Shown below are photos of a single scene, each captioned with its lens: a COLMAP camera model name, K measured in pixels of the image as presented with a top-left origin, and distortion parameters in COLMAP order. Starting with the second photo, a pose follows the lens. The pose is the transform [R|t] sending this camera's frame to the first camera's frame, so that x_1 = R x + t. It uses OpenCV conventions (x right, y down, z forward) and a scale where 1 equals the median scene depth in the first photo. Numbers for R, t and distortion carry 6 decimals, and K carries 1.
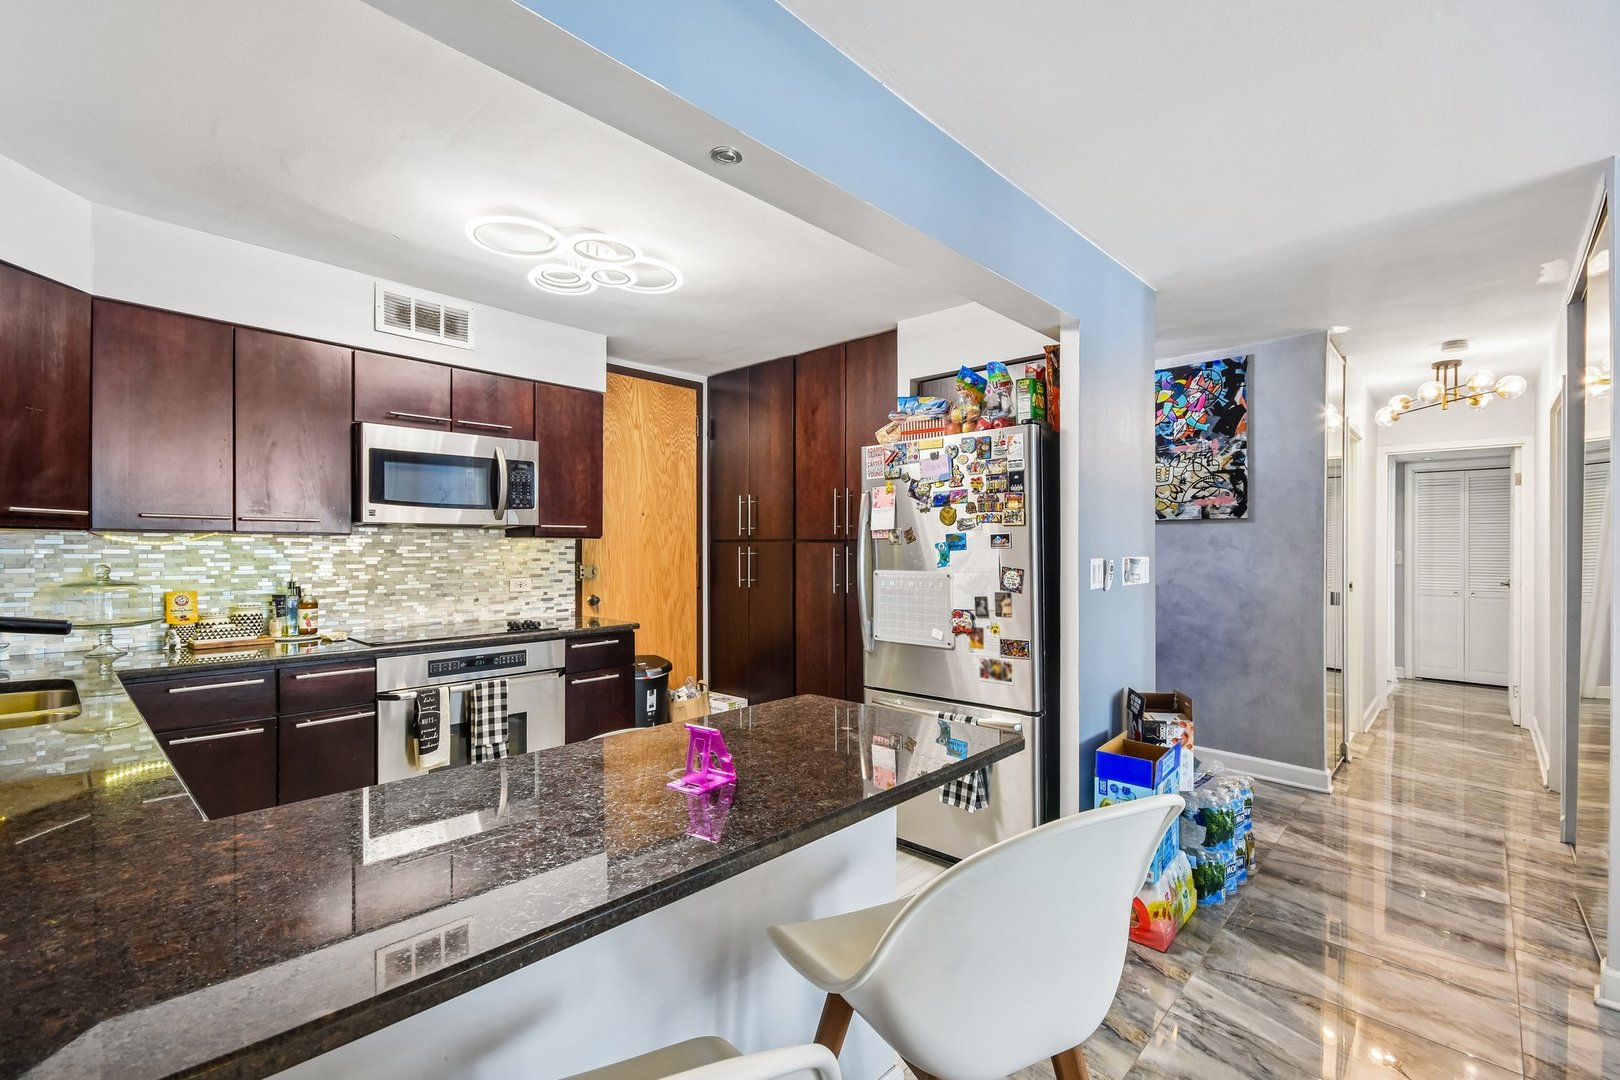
lens RADIAL K [[724.5, 0, 817.2], [0, 724.5, 550.0], [0, 0, 1]] dist [-0.003908, -0.001391]
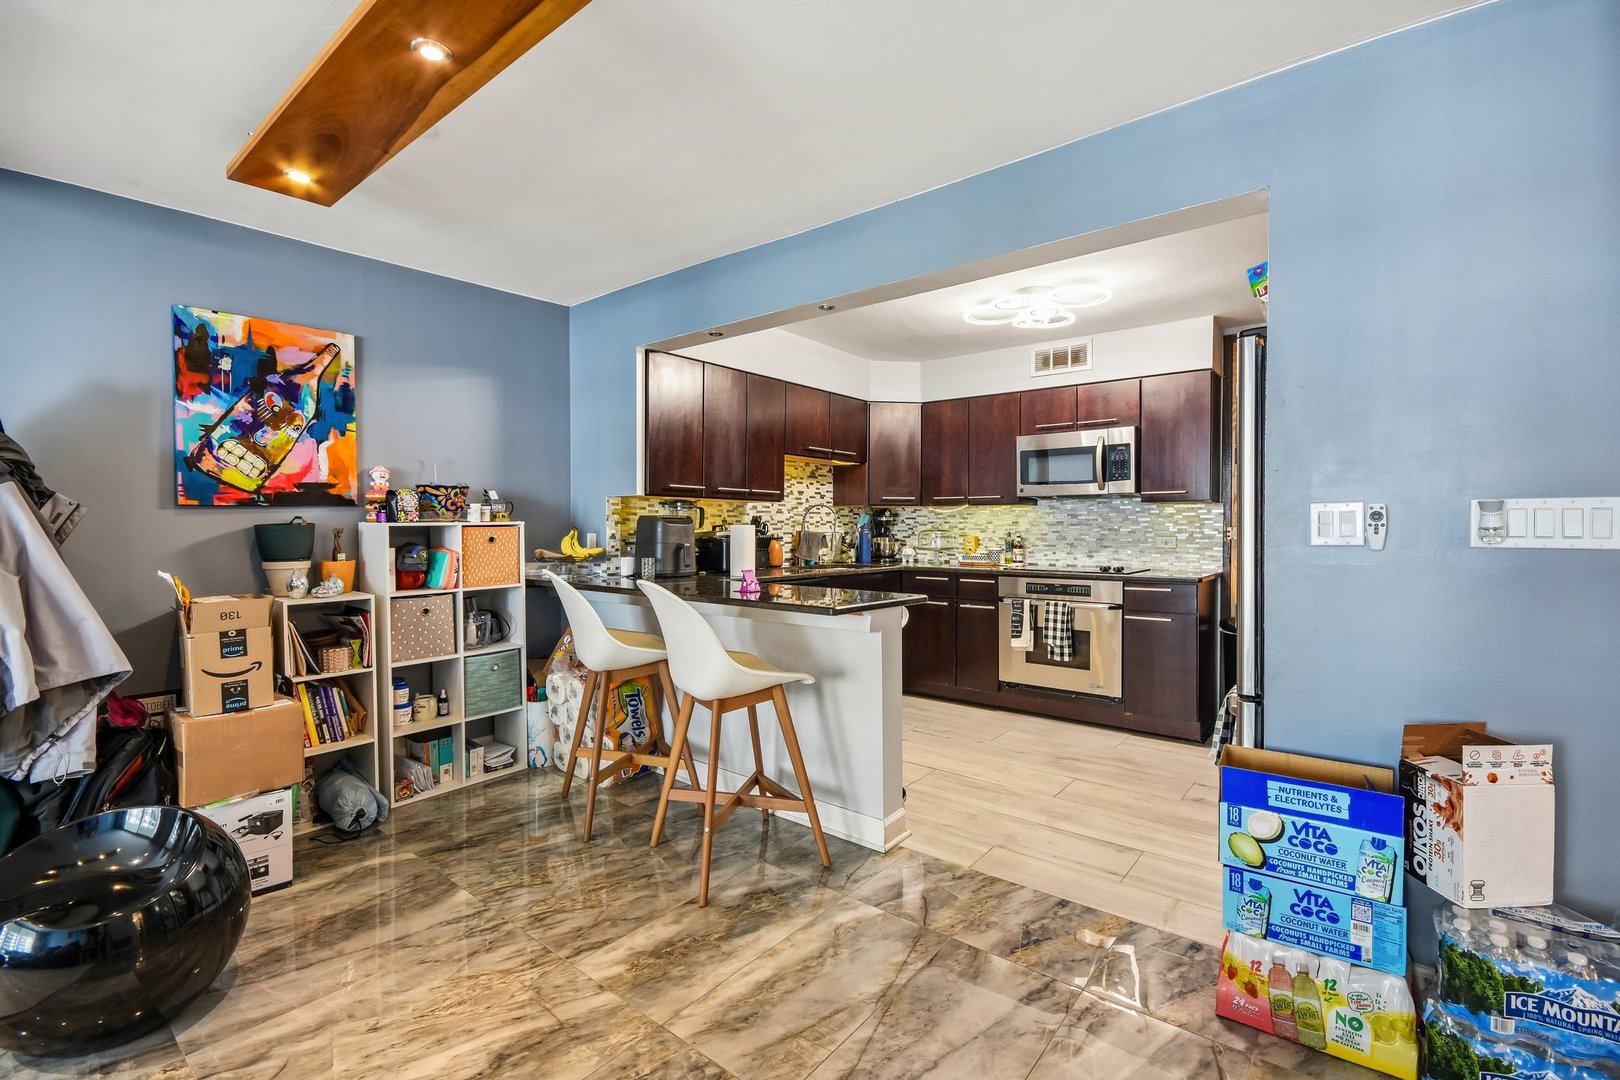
lens RADIAL K [[724.5, 0, 815.4], [0, 724.5, 528.5], [0, 0, 1]] dist [-0.003908, -0.001391]
pose [[0.067871, -0.002546, -0.997691, 0.837002], [-0.007326, 0.999969, -0.003051, 0.036393], [0.997667, 0.007516, 0.067850, 0.361547]]
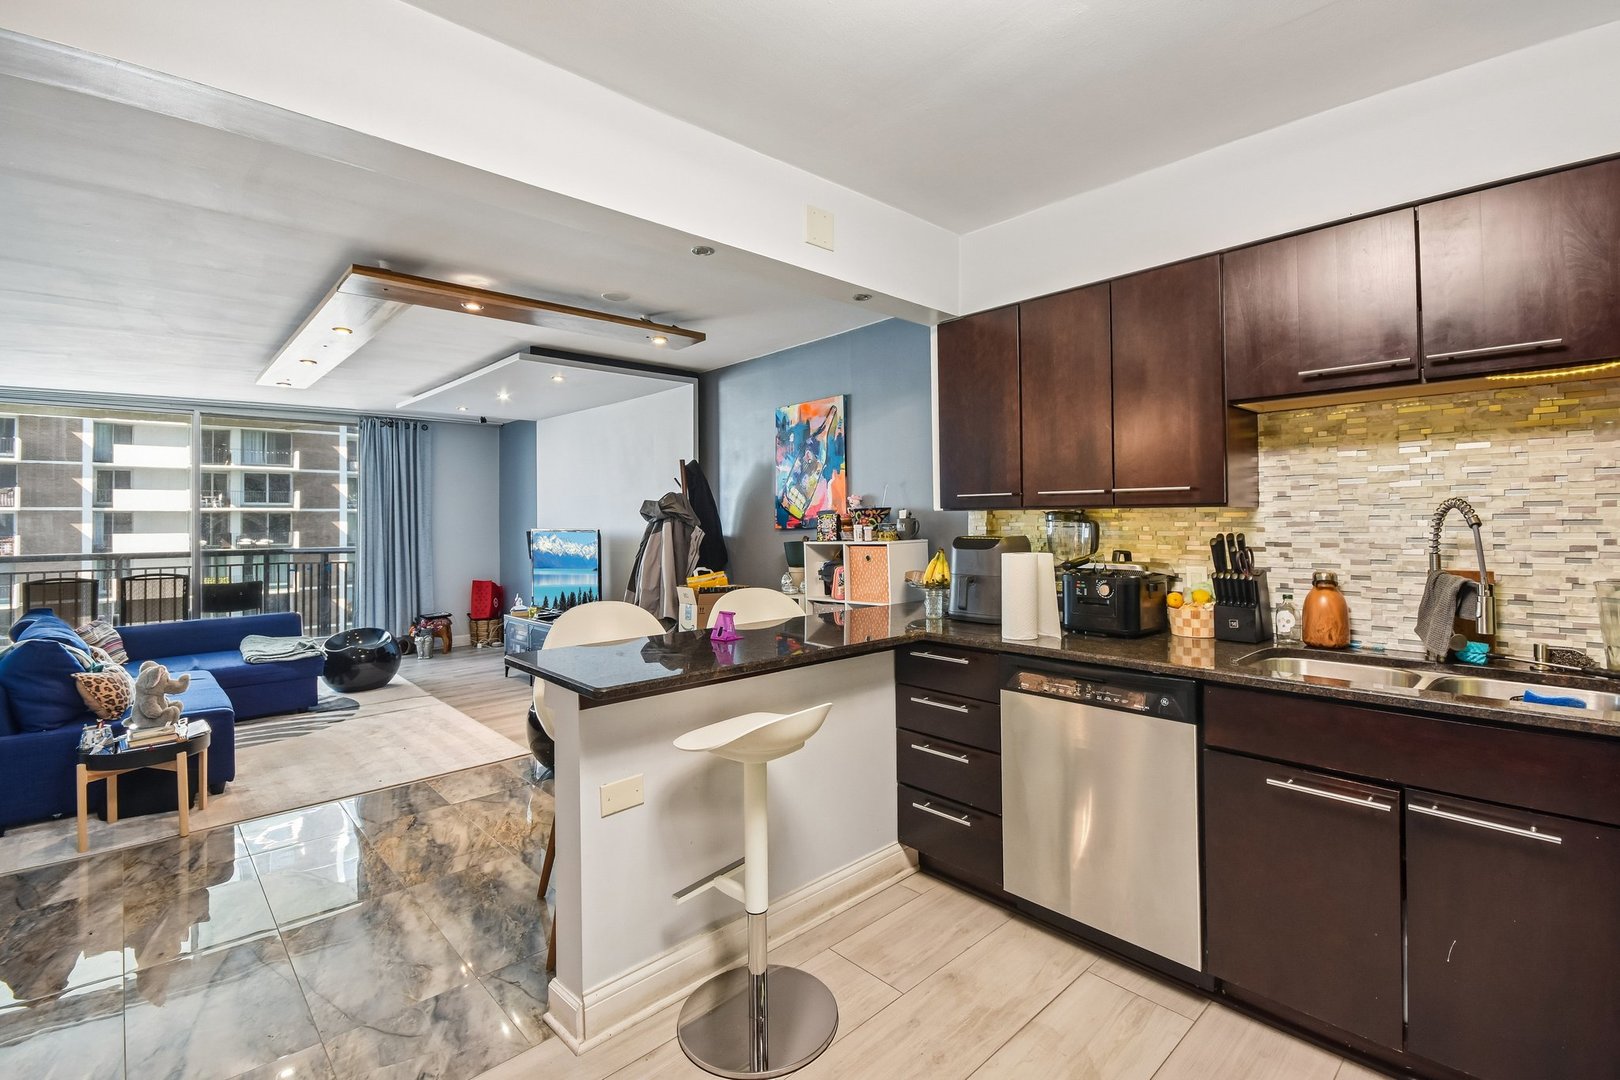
lens RADIAL K [[724.5, 0, 832.7], [0, 724.5, 516.5], [0, 0, 1]] dist [-0.003908, -0.001391]
pose [[-0.998186, 0.008479, 0.059612, -0.184411], [0.008672, 0.999958, 0.002984, -0.012176], [-0.059584, 0.003495, -0.998217, 1.034638]]
